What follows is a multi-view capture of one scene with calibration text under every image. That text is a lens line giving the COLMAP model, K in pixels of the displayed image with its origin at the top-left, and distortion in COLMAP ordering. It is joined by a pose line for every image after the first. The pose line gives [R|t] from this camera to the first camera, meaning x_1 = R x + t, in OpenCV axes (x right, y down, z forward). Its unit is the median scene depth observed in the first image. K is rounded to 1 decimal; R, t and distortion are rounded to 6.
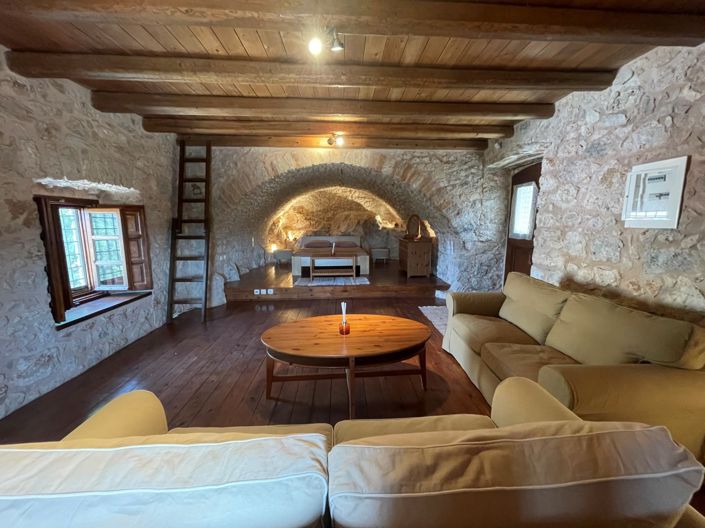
lens RADIAL K [[284.6, 0, 354.7], [0, 284.6, 260.5], [0, 0, 1]] dist [-0.003824, 0.002161]
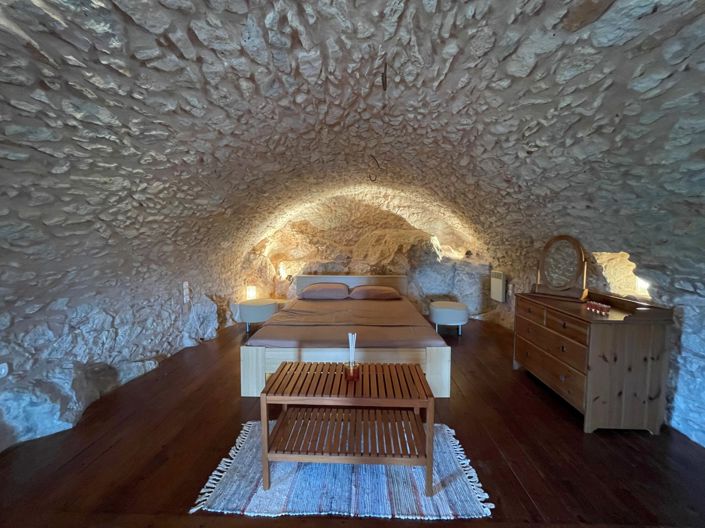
lens RADIAL K [[284.6, 0, 356.9], [0, 284.6, 265.1], [0, 0, 1]] dist [-0.003824, 0.002161]
pose [[0.996657, 0.009768, -0.081120, -0.026820], [-0.014173, 0.998445, -0.053909, -0.068824], [0.080467, 0.054878, 0.995245, 0.427227]]
